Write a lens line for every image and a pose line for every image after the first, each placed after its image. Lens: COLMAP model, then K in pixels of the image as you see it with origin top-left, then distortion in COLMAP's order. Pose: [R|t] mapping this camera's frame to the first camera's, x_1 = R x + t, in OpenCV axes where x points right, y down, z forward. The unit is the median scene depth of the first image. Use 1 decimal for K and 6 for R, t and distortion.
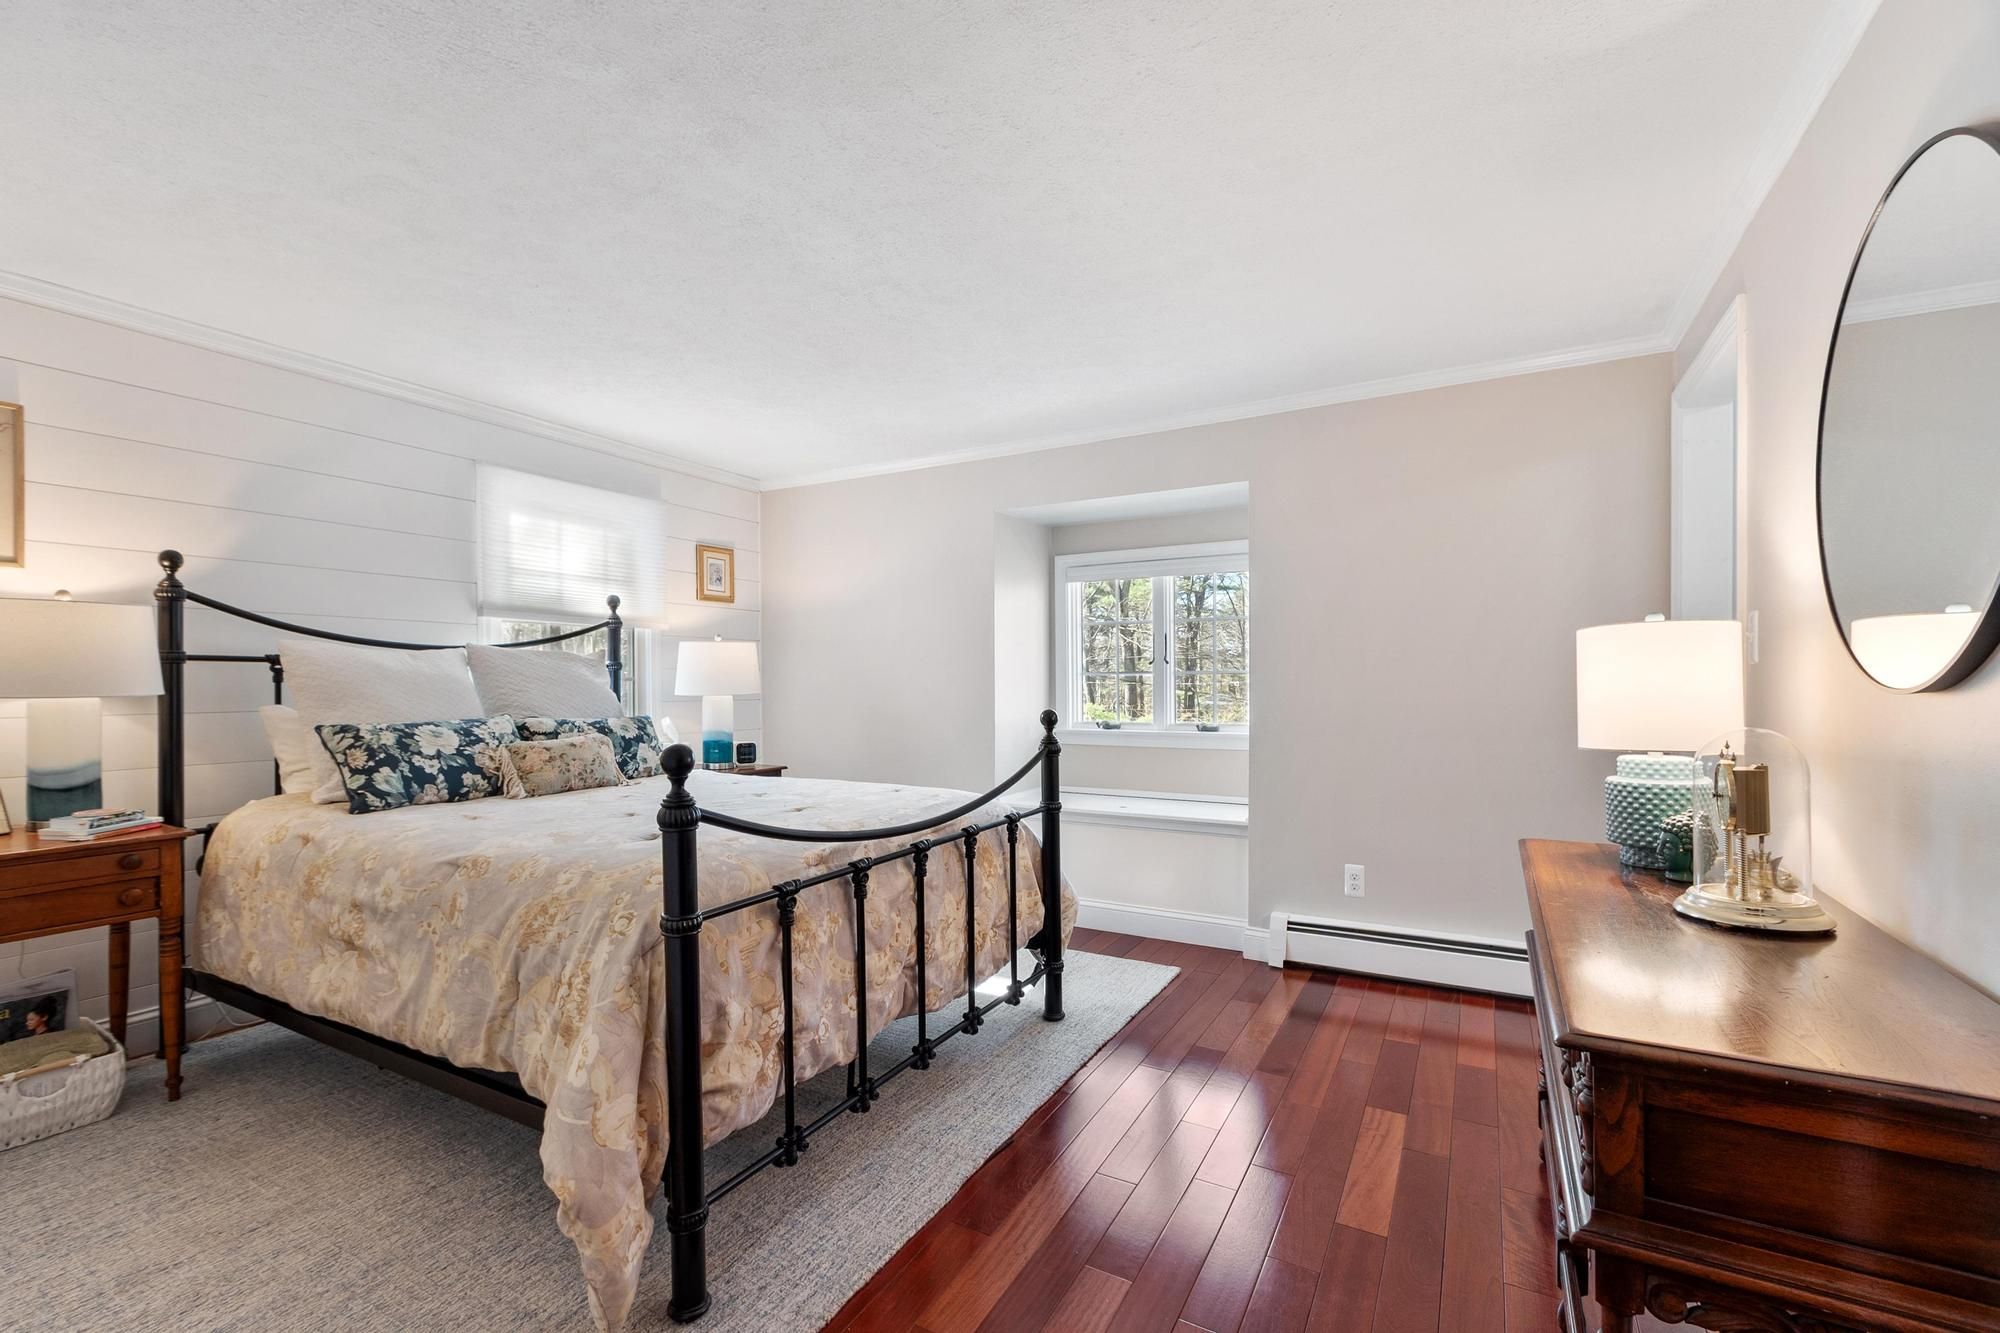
lens RADIAL K [[884.1, 0, 982.8], [0, 884.1, 676.5], [0, 0, 1]] dist [0.006142, -0.000177]
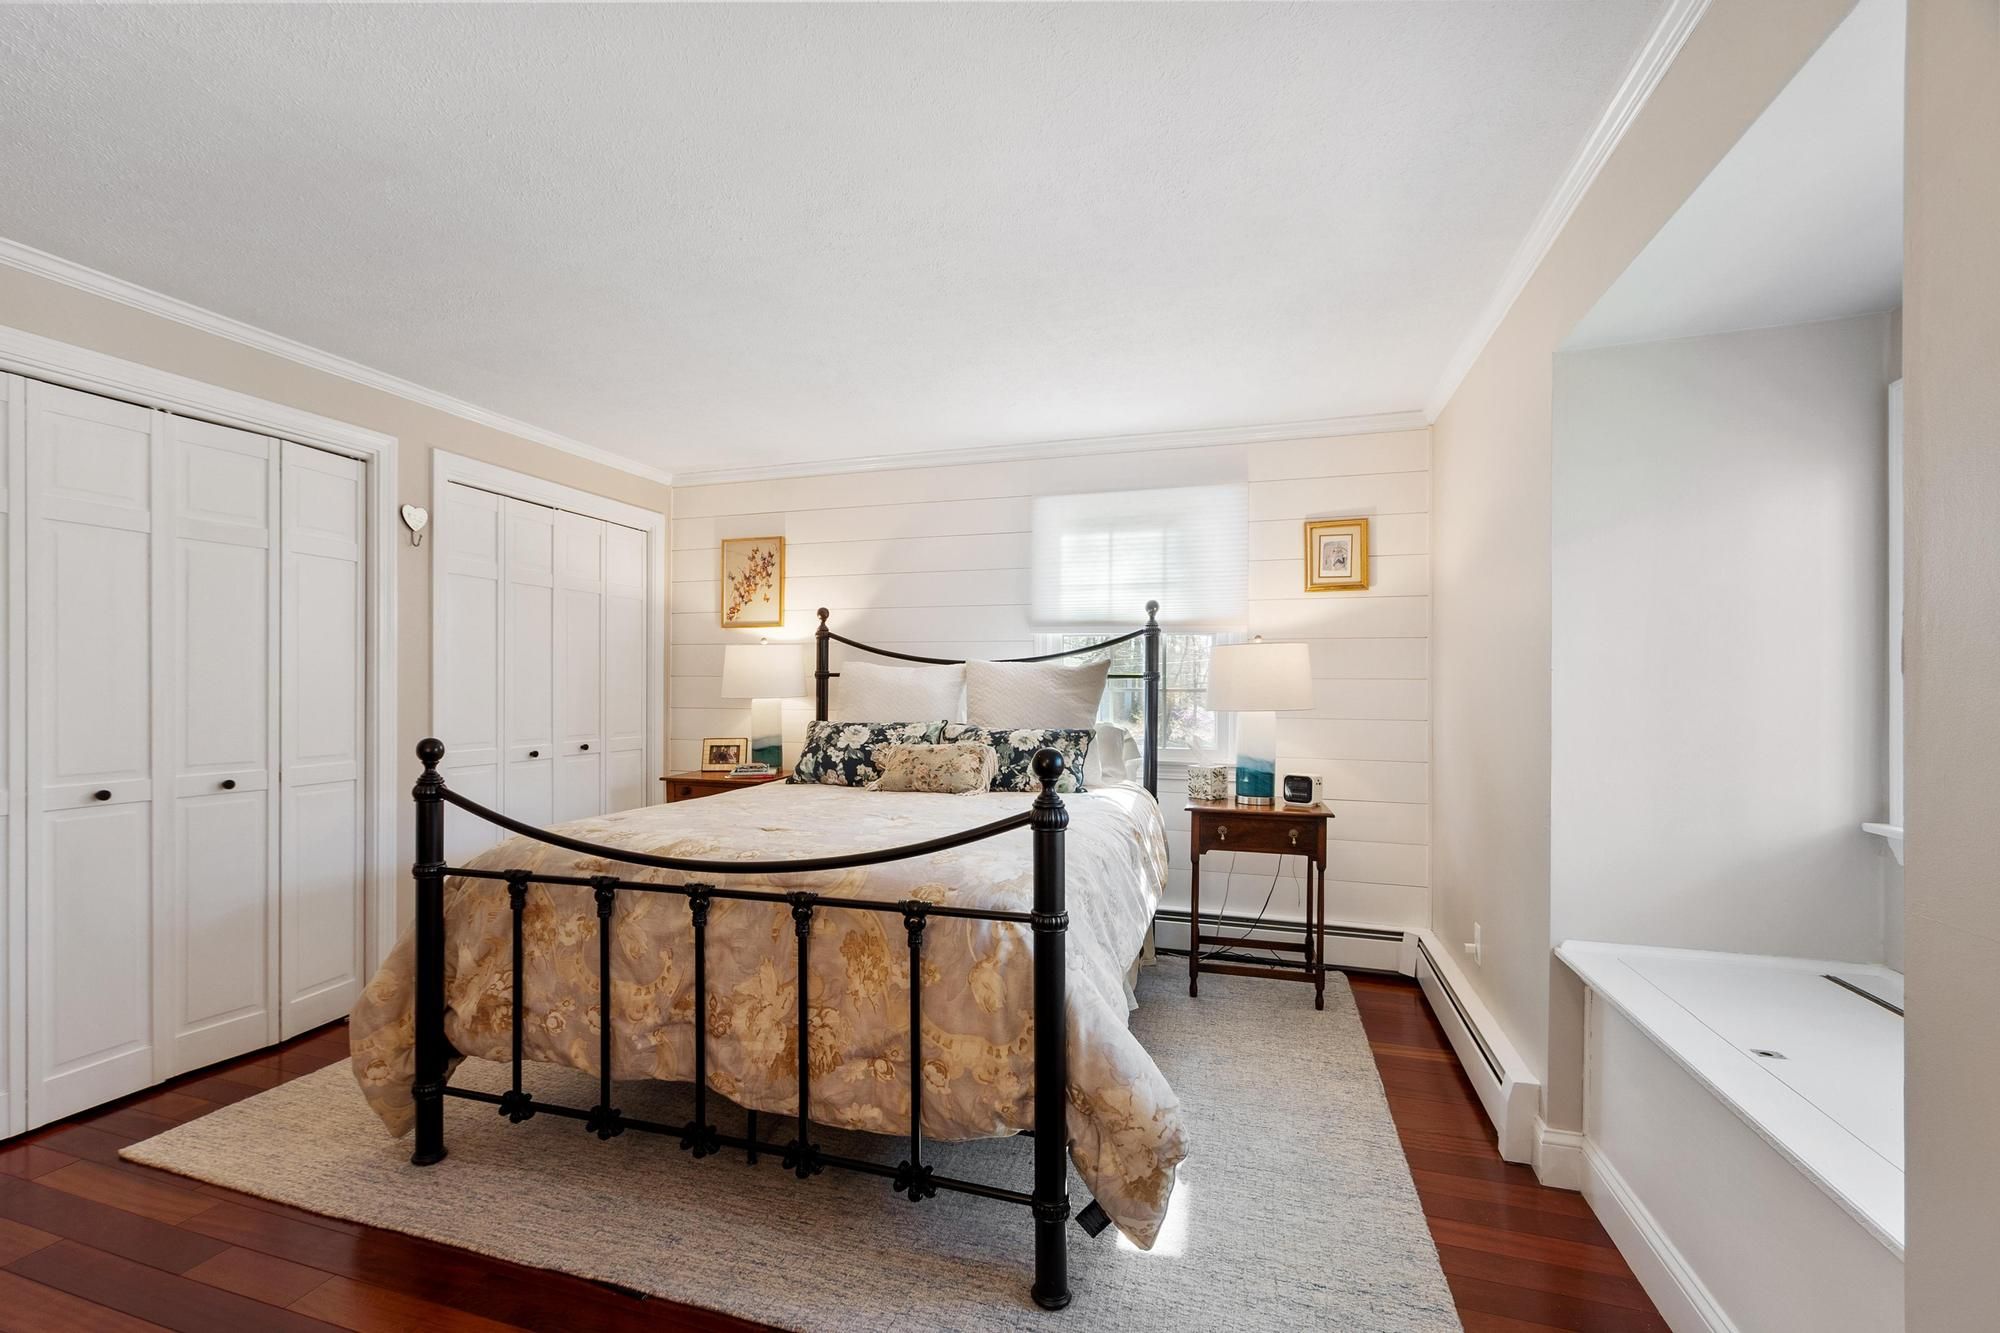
lens RADIAL K [[884.1, 0, 932.5], [0, 884.1, 674.0], [0, 0, 1]] dist [0.006142, -0.000177]
pose [[0.185979, -0.012512, -0.982474, 0.677675], [-0.000951, 0.999916, -0.012914, -0.002881], [0.982553, 0.003336, 0.185952, 0.892195]]
